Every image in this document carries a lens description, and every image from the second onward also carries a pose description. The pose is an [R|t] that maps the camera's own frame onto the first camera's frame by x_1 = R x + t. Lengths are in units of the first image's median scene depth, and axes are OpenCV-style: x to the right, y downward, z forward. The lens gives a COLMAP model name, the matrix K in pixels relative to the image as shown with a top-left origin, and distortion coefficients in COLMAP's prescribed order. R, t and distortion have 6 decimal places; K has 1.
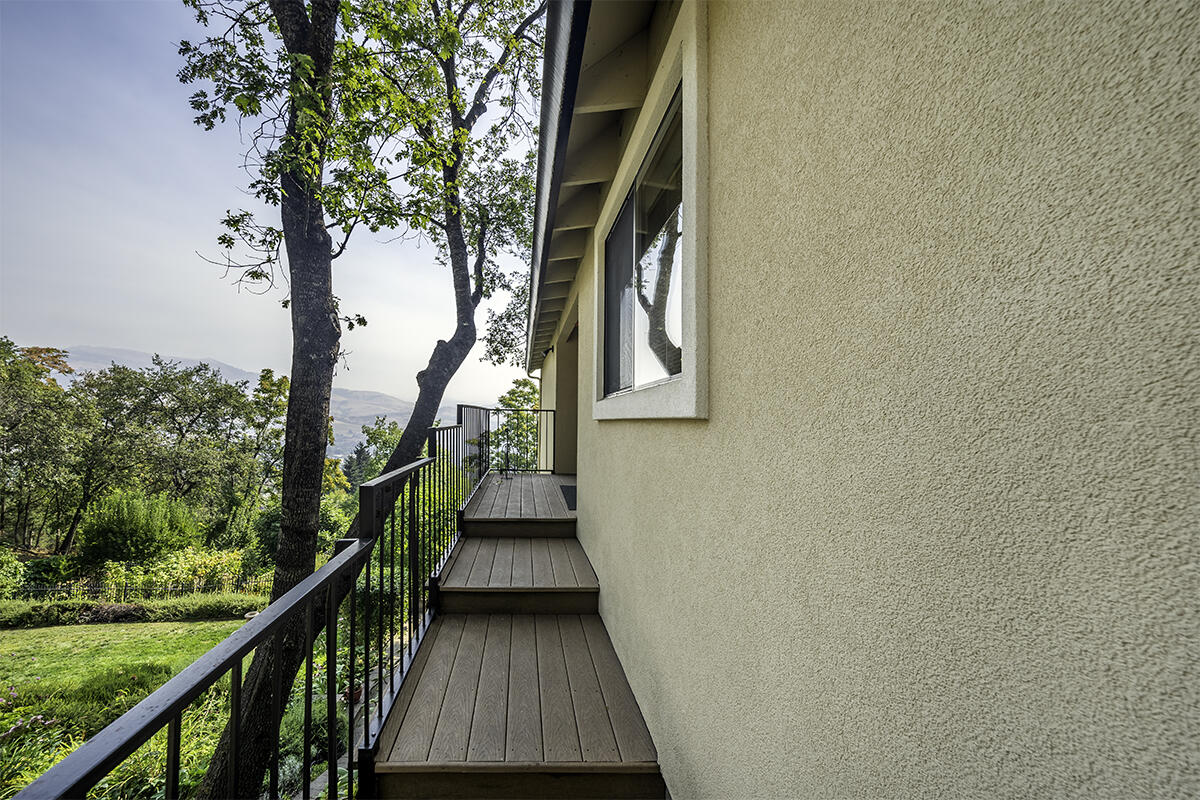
lens RADIAL K [[424.0, 0, 529.2], [0, 424.0, 402.8], [0, 0, 1]] dist [-0.001010, -0.000121]
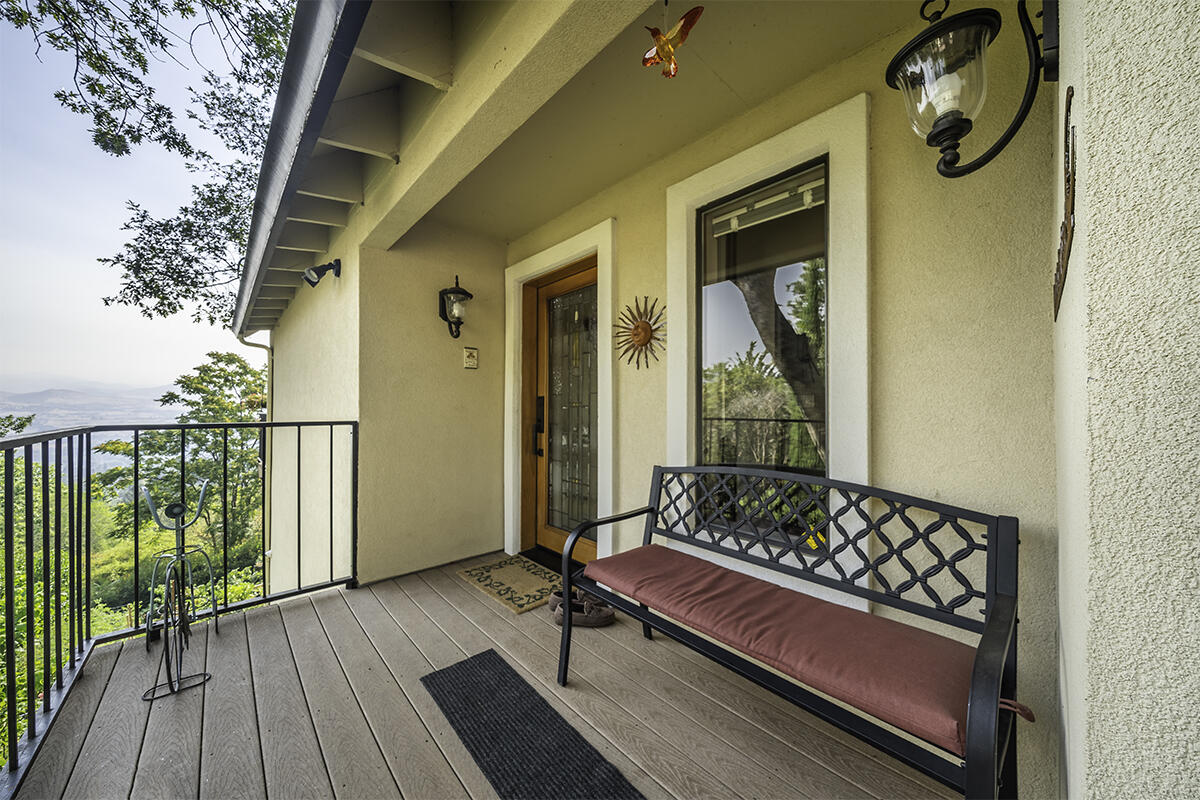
lens RADIAL K [[414.9, 0, 607.8], [0, 414.9, 403.1], [0, 0, 1]] dist [-0.000356, -0.000302]
pose [[0.740985, -0.010240, 0.671444, -0.023160], [-0.013907, 0.999435, 0.030590, -0.020431], [-0.671378, -0.032004, 0.740424, 0.673071]]
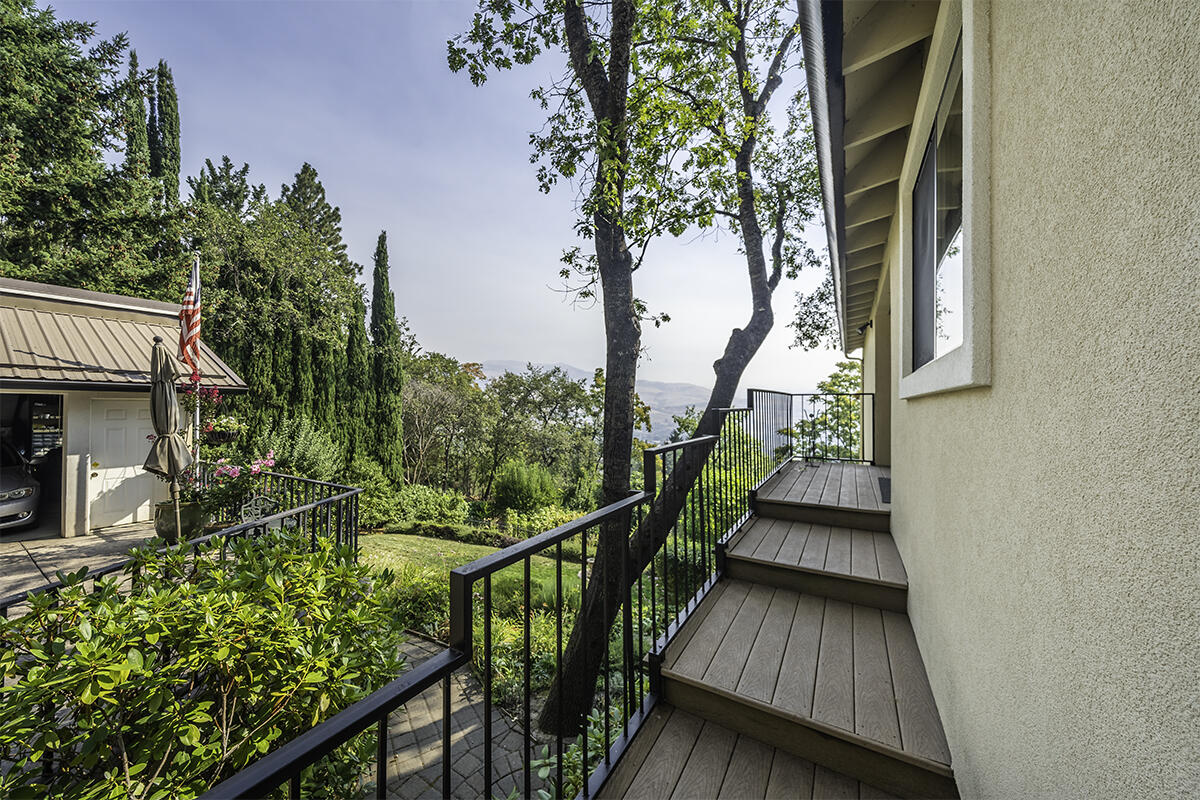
lens RADIAL K [[414.9, 0, 607.8], [0, 414.9, 403.1], [0, 0, 1]] dist [-0.000356, -0.000302]
pose [[0.857333, -0.020089, -0.514371, 0.031545], [0.032867, 0.999336, 0.015753, 0.006132], [0.513712, -0.030412, 0.857423, -0.026088]]
